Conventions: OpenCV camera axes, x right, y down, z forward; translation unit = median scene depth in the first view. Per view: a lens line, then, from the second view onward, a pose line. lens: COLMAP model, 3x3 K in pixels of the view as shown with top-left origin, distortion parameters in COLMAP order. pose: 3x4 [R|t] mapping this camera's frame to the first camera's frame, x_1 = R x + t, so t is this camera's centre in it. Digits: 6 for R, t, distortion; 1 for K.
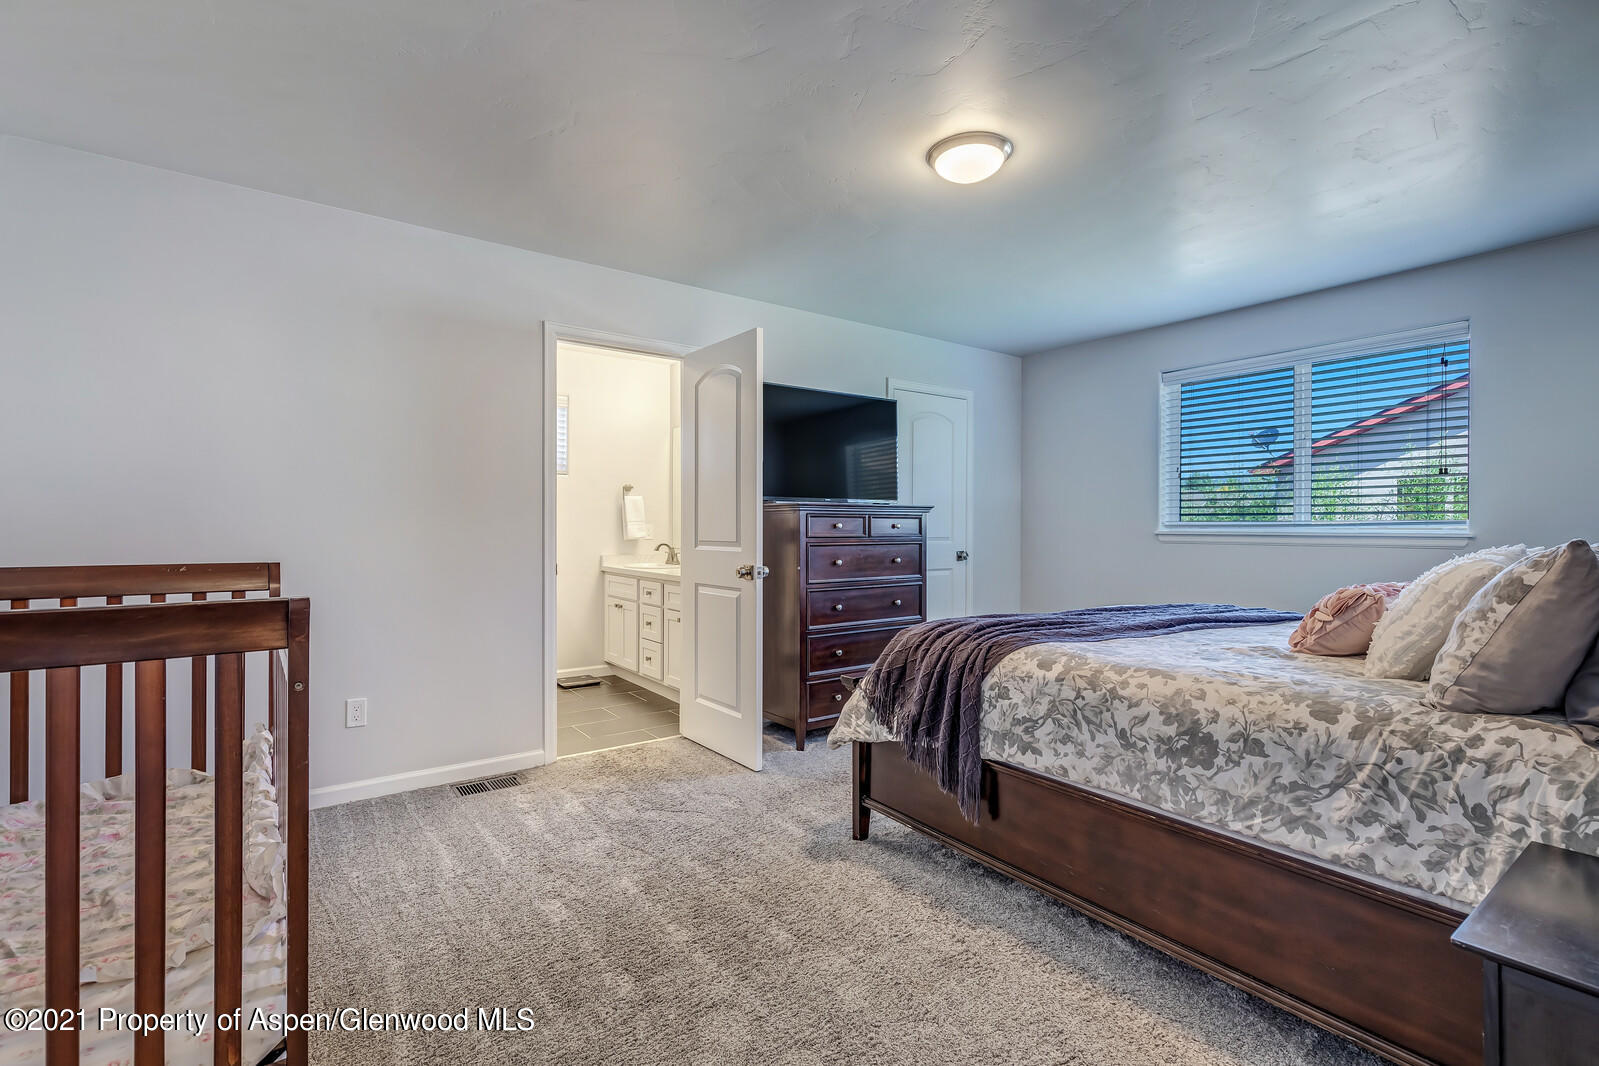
lens RADIAL K [[733.6, 0, 799.5], [0, 733.6, 533.0], [0, 0, 1]] dist [0.000612, 0.000048]
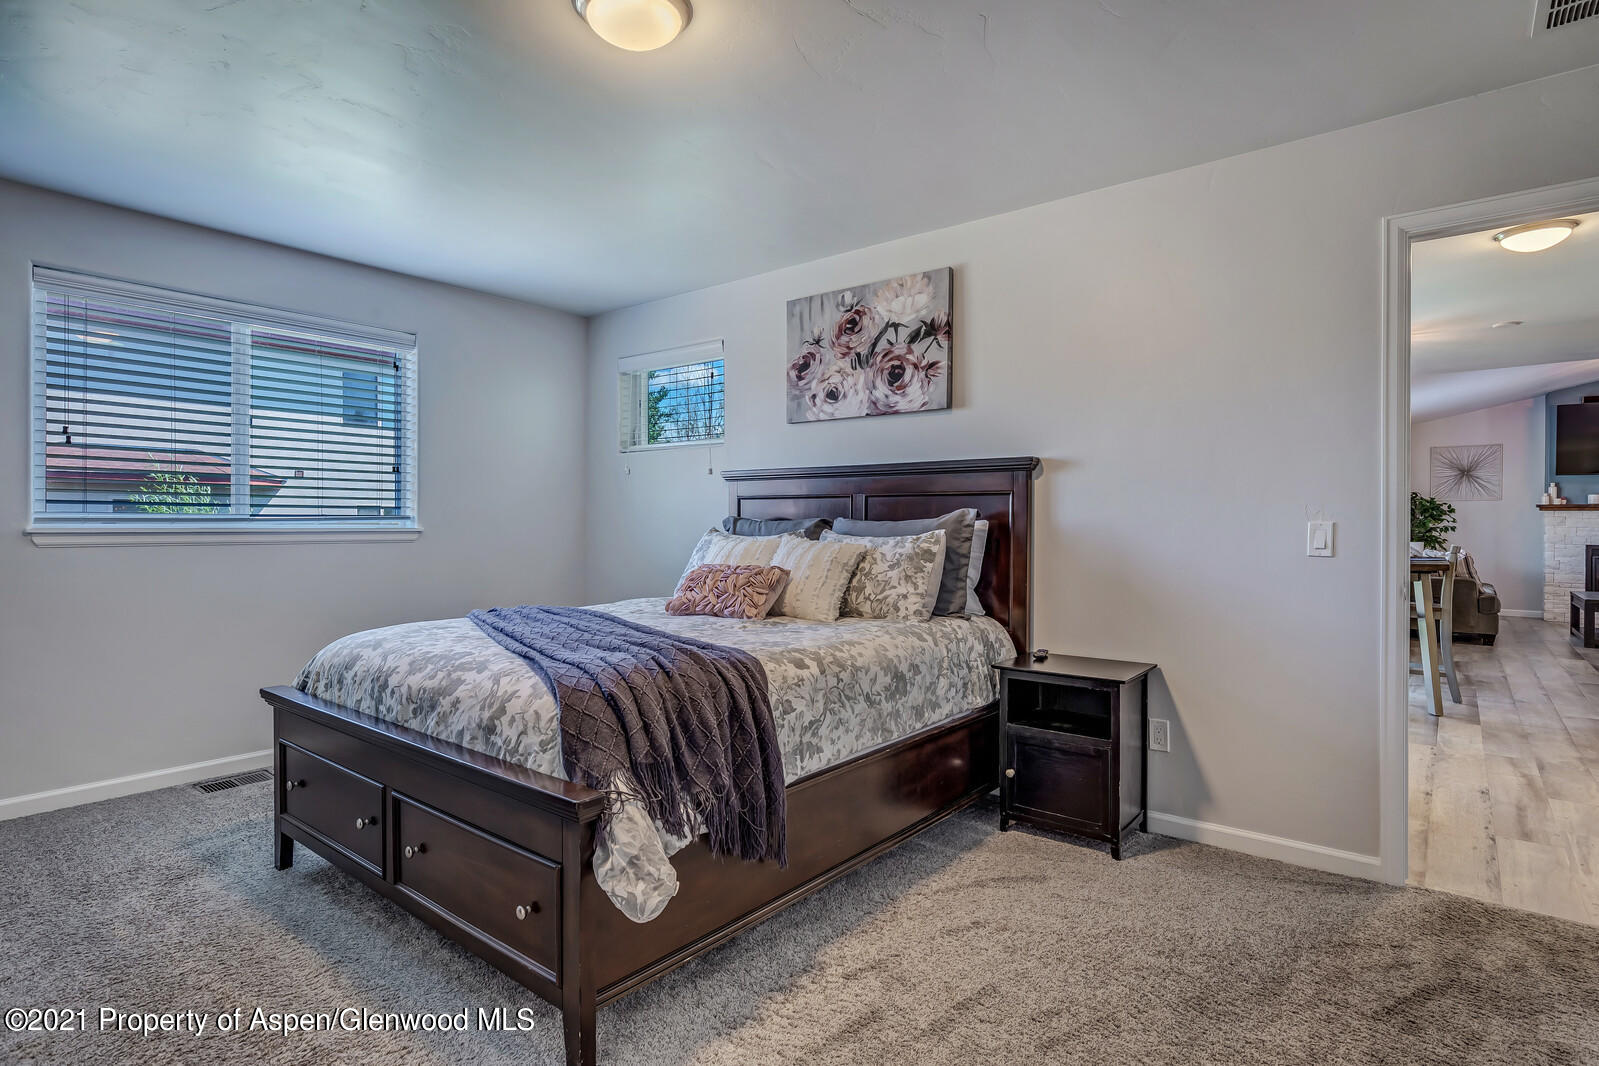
lens RADIAL K [[820.6, 0, 799.5], [0, 820.6, 533.0], [0, 0, 1]] dist [-0.004097, -0.000908]
pose [[-0.268802, -0.013677, 0.963098, -0.771240], [0.004780, 0.999868, 0.015533, -0.014494], [-0.963183, 0.008779, -0.268702, 1.382613]]
